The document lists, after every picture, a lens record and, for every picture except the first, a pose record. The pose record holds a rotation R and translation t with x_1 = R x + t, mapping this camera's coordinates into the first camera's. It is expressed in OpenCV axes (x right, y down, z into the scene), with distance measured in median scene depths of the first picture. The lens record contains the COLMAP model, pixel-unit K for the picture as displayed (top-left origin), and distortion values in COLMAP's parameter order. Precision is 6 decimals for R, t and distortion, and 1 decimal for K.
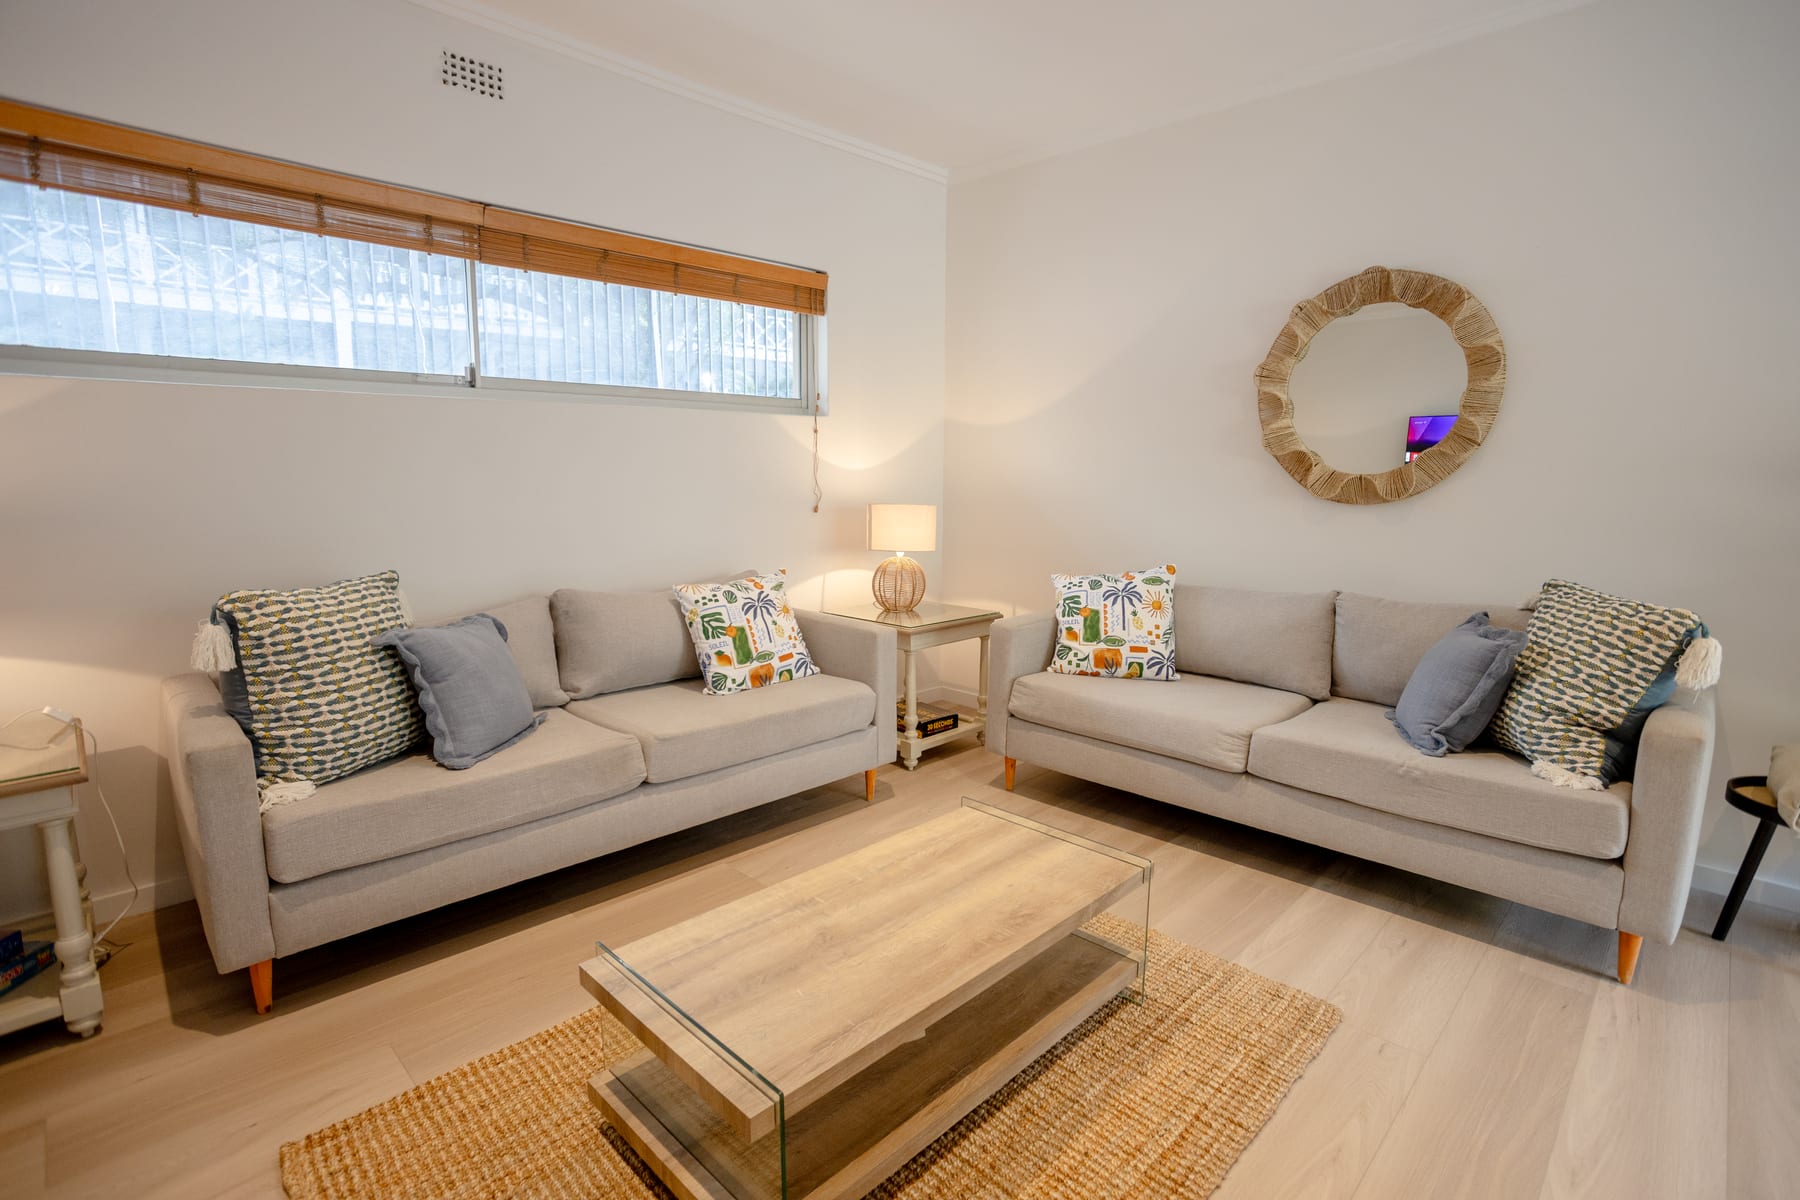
lens RADIAL K [[850.6, 0, 874.4], [0, 850.6, 602.1], [0, 0, 1]] dist [-0.083544, 0.034941]
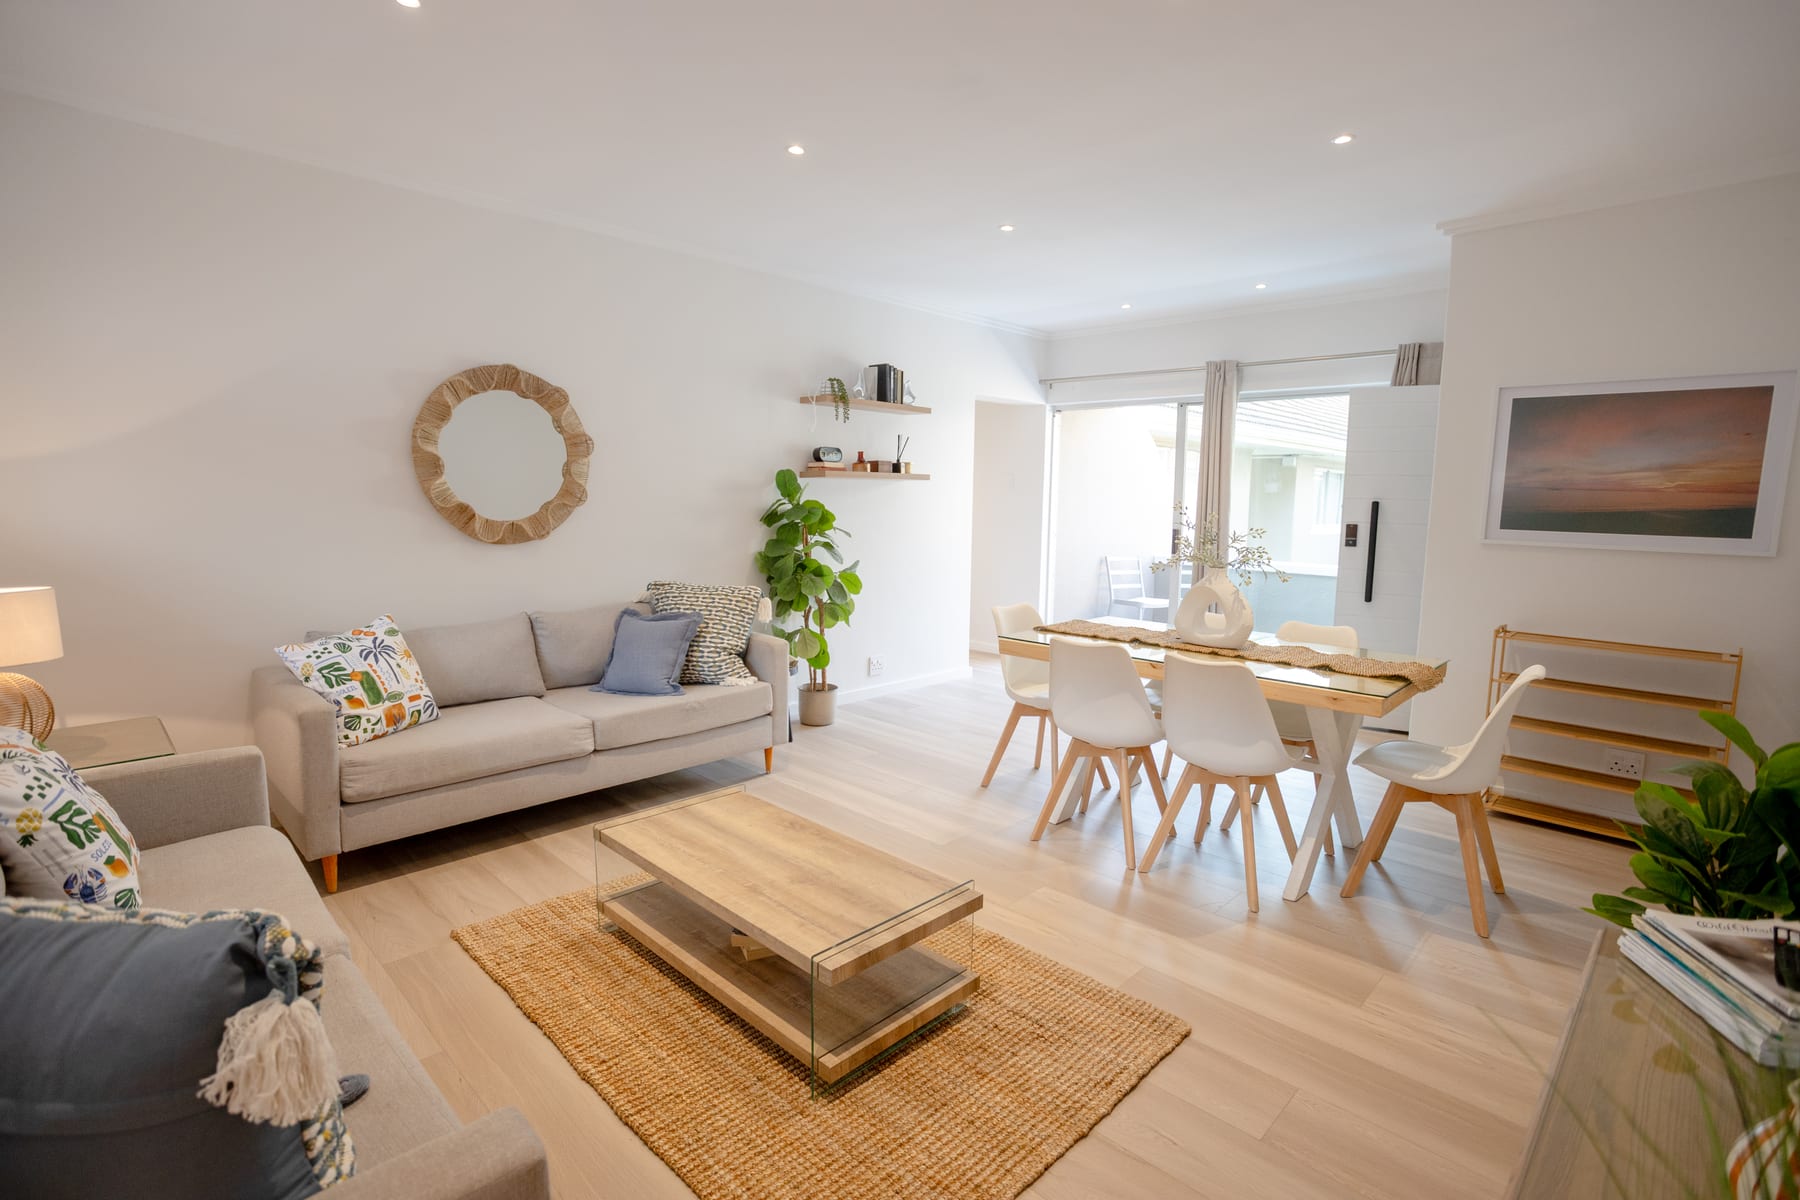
lens RADIAL K [[830.9, 0, 900.0], [0, 830.9, 600.0], [0, 0, 1]] dist [0.000476, 0.000013]
pose [[0.009762, -0.131385, 0.991283, -0.921984], [0.140756, 0.981641, 0.128721, -0.148837], [-0.989996, 0.138273, 0.028076, 0.491565]]
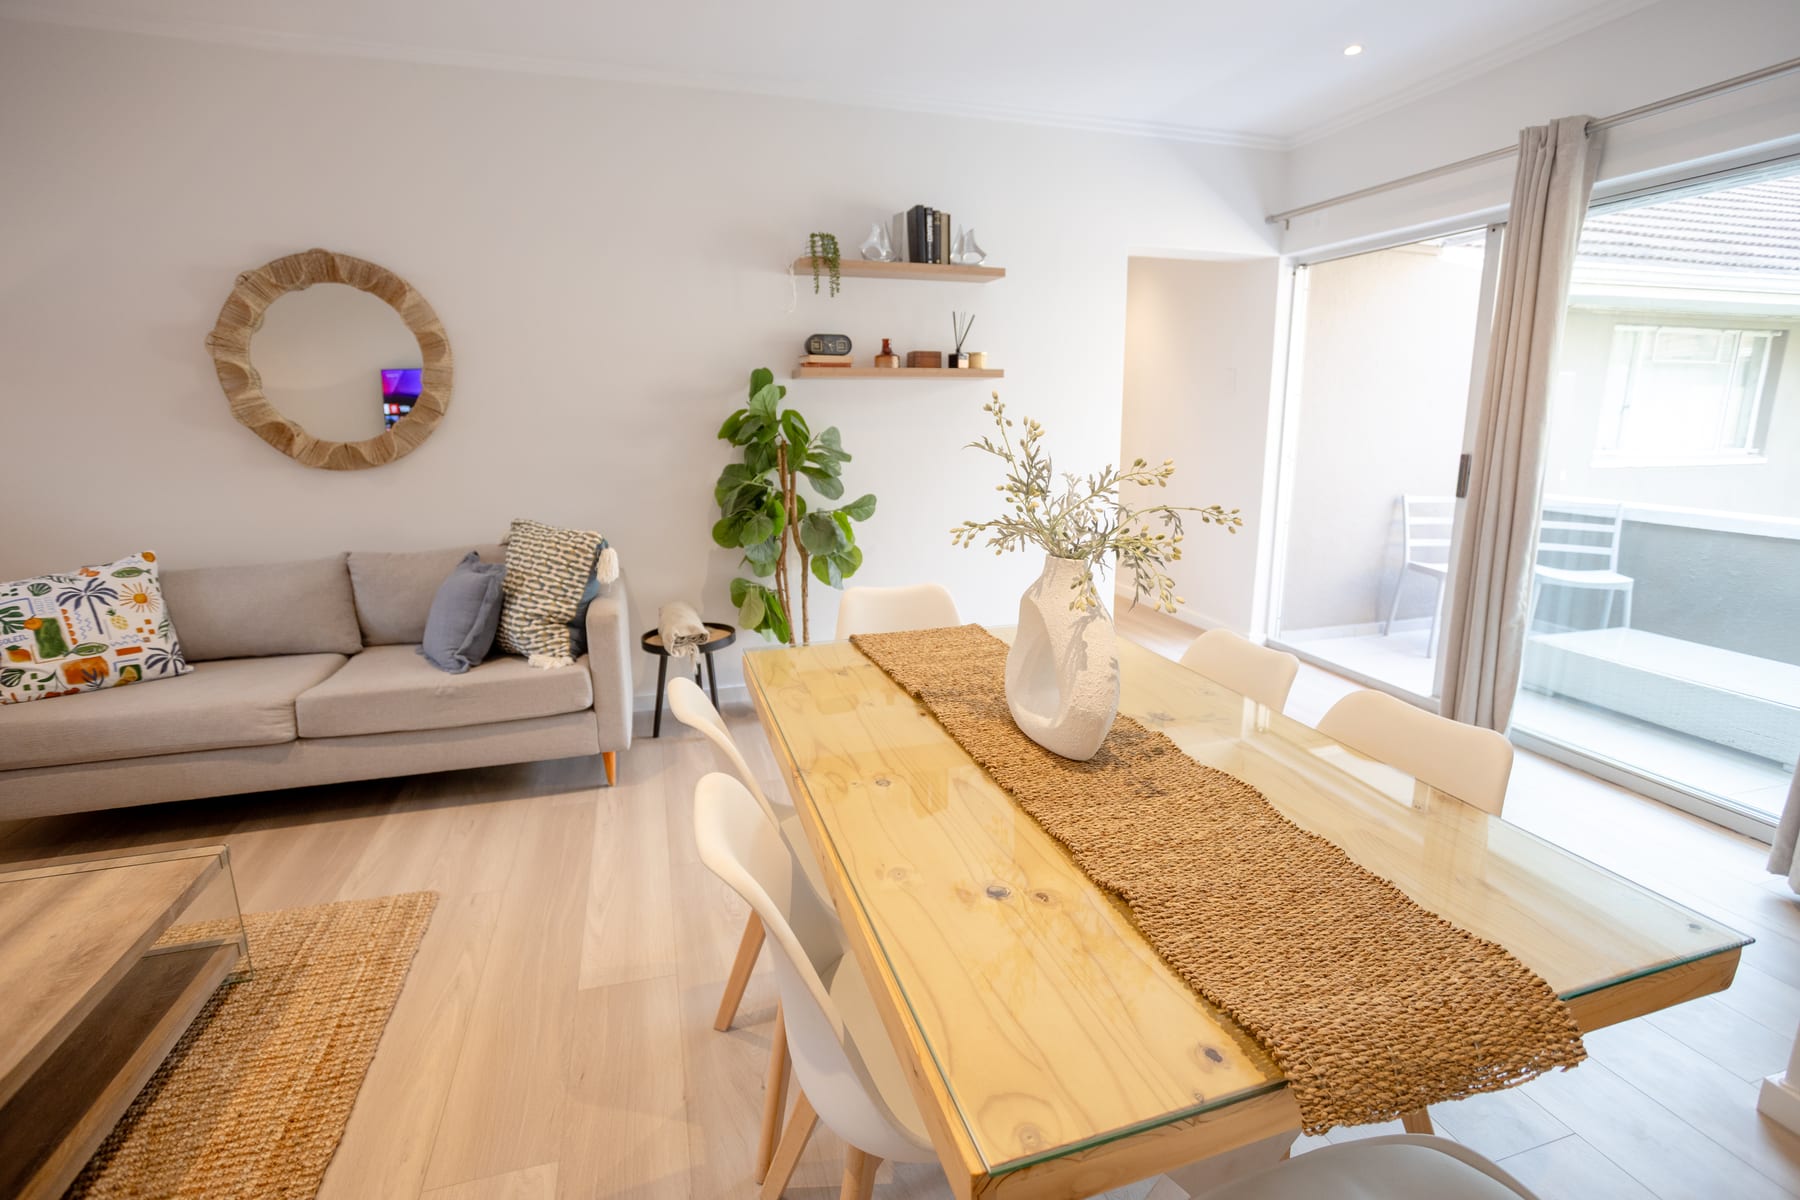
lens RADIAL K [[876.9, 0, 899.8], [0, 876.9, 592.6], [0, 0, 1]] dist [-0.030013, 0.026122]
pose [[0.465170, -0.194770, 0.863529, -0.125818], [0.143856, 0.979160, 0.143358, -0.026207], [-0.873454, 0.057538, 0.483494, -0.226044]]
